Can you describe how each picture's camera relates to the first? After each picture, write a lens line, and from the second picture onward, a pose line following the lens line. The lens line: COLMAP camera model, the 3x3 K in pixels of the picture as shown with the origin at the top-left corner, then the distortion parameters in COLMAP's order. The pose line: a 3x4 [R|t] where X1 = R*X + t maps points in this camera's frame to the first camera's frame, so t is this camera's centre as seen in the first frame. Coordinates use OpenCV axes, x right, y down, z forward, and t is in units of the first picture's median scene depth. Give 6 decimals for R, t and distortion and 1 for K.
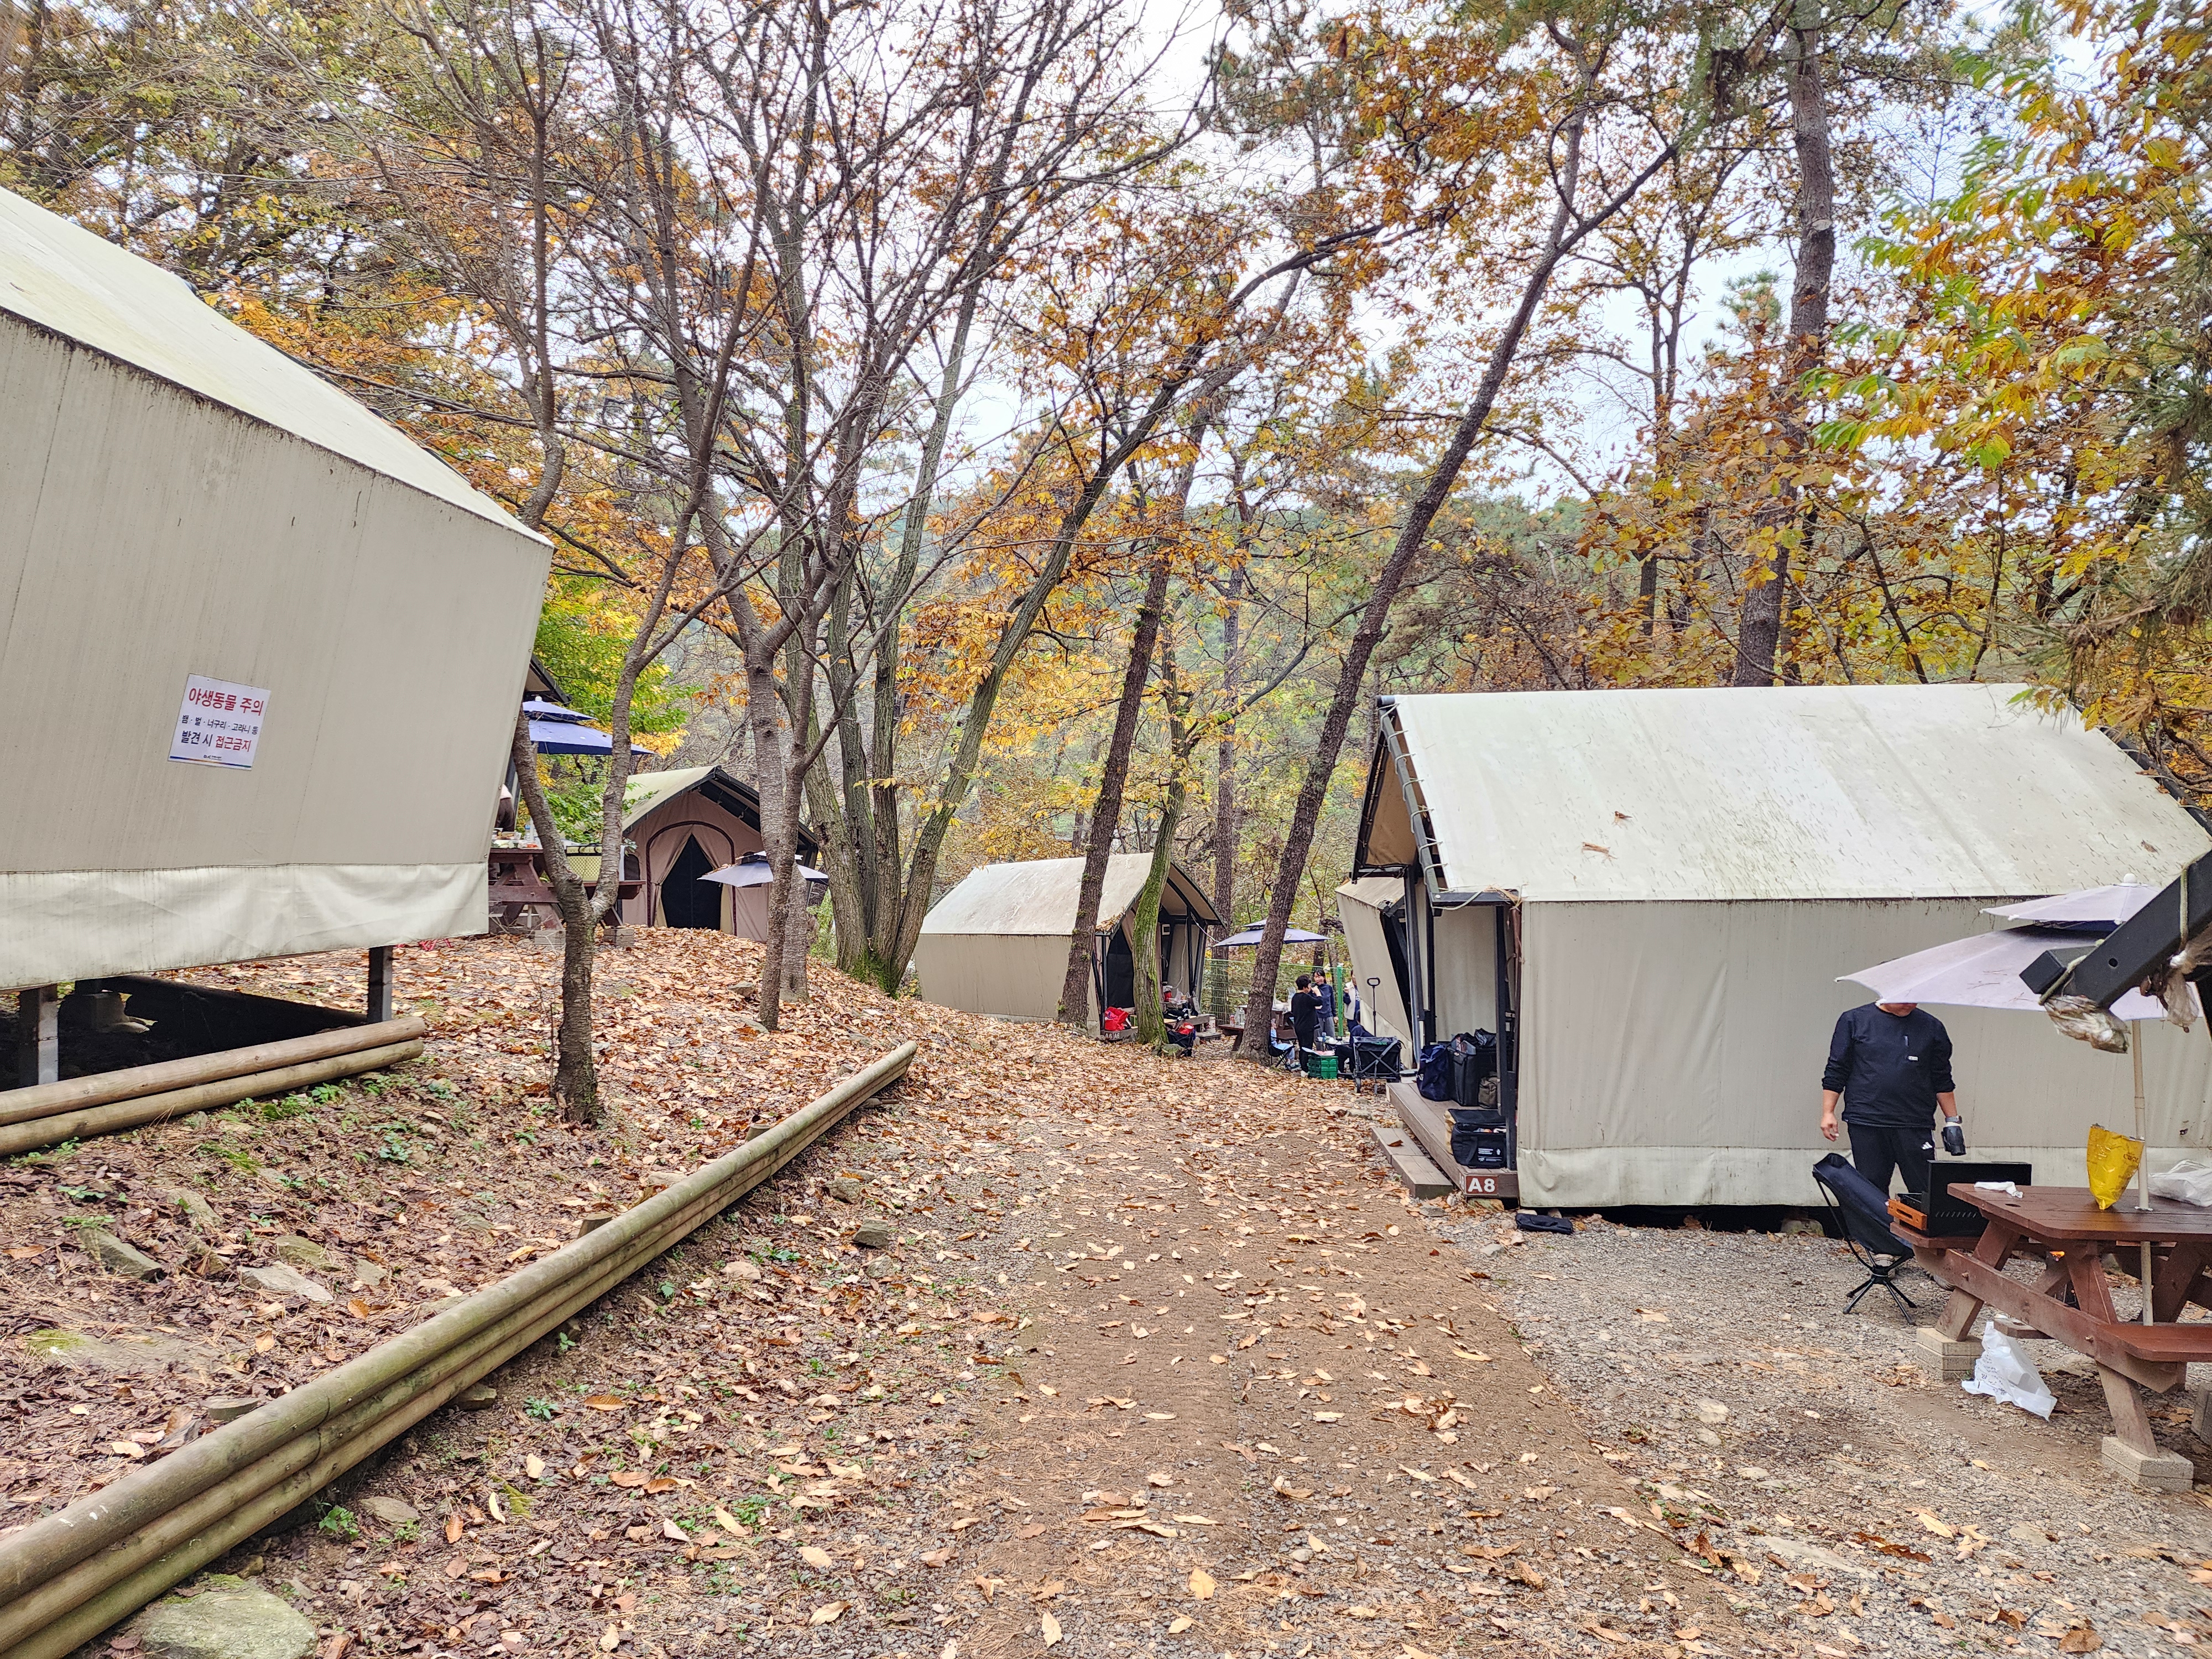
lens RADIAL K [[1480.3, 0, 1106.0], [0, 1480.3, 829.5], [0, 0, 1]] dist [0.071717, -0.073437]
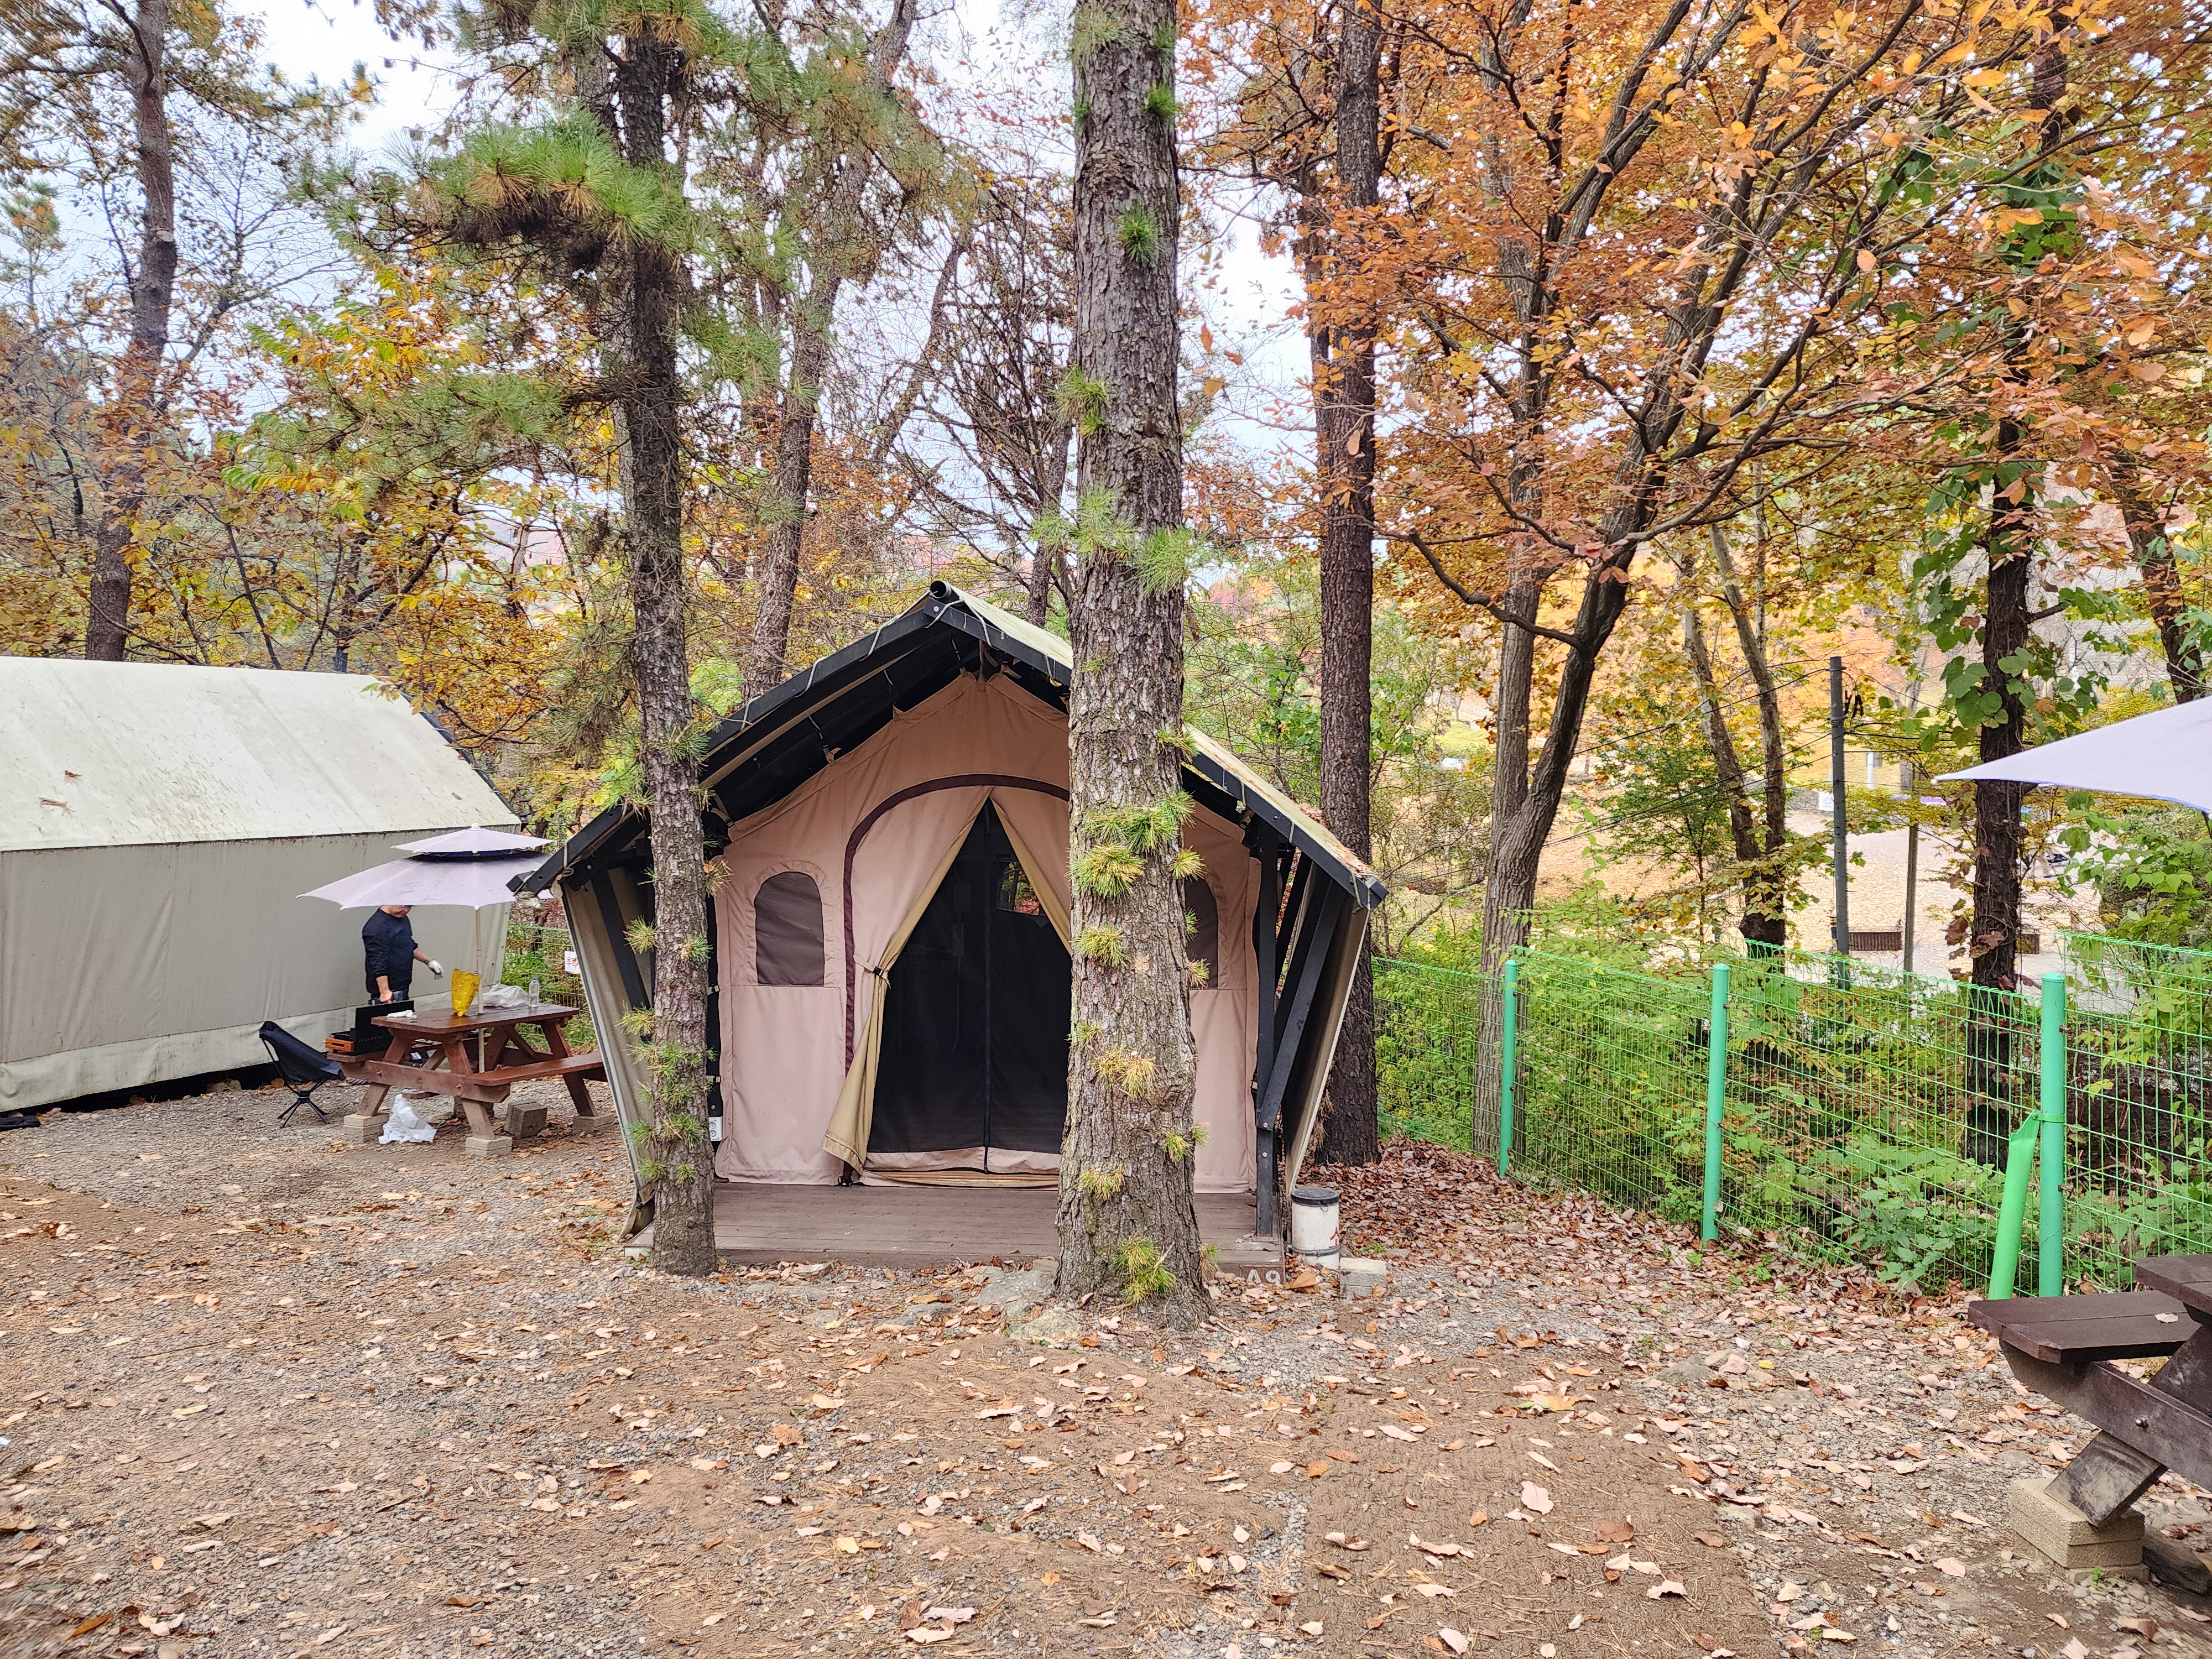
lens RADIAL K [[1480.3, 0, 1106.0], [0, 1480.3, 829.5], [0, 0, 1]] dist [0.071717, -0.073437]
pose [[0.487108, -0.034307, 0.872668, -0.323017], [-0.017279, 0.998654, 0.048904, -0.040979], [-0.873171, -0.038900, 0.485860, -0.328181]]
